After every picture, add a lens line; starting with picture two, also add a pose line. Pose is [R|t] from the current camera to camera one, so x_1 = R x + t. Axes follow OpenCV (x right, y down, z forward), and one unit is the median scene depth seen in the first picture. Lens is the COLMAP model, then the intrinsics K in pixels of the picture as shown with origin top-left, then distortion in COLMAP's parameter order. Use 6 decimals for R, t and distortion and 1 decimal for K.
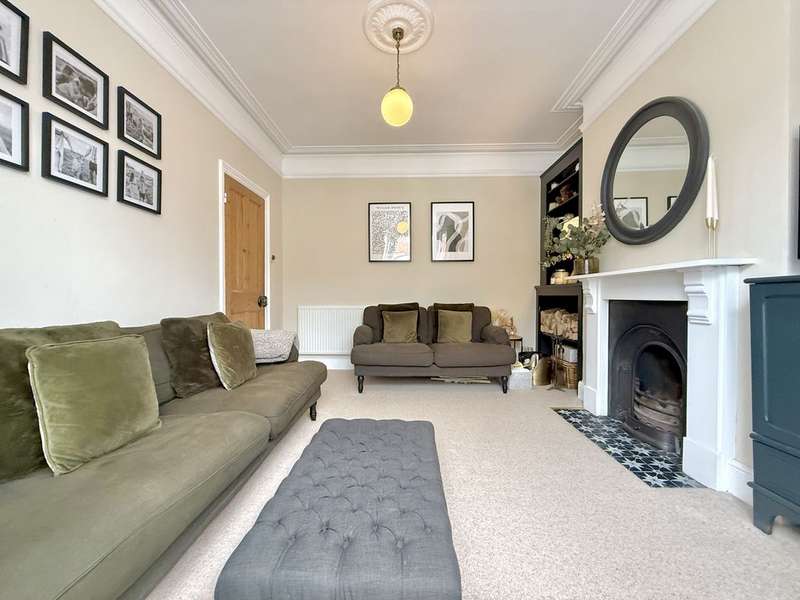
lens RADIAL K [[315.9, 0, 398.5], [0, 315.9, 299.9], [0, 0, 1]] dist [-0.000623, -0.000009]
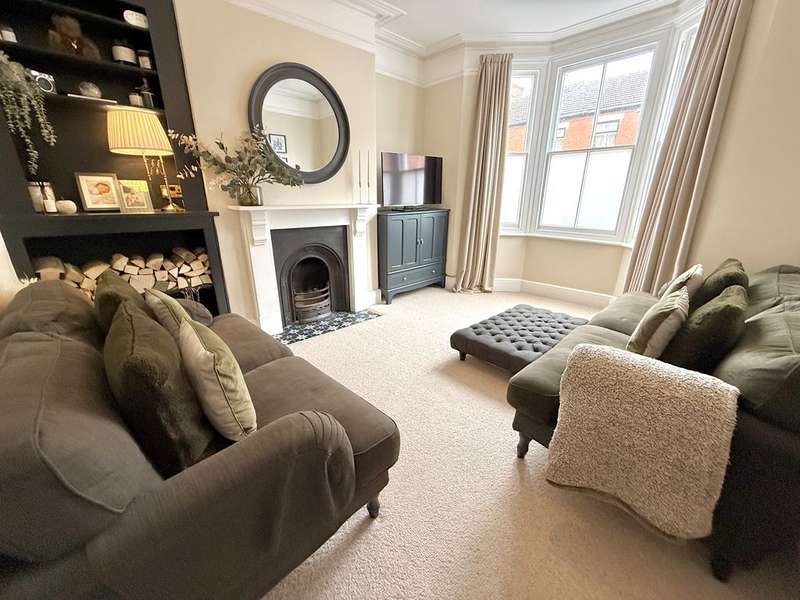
lens RADIAL K [[315.9, 0, 398.5], [0, 315.9, 299.9], [0, 0, 1]] dist [-0.000623, -0.000009]
pose [[-0.704725, -0.239747, 0.667746, -0.516890], [-0.009313, 0.944220, 0.329183, -0.160686], [-0.709420, 0.225764, -0.667648, 1.789602]]
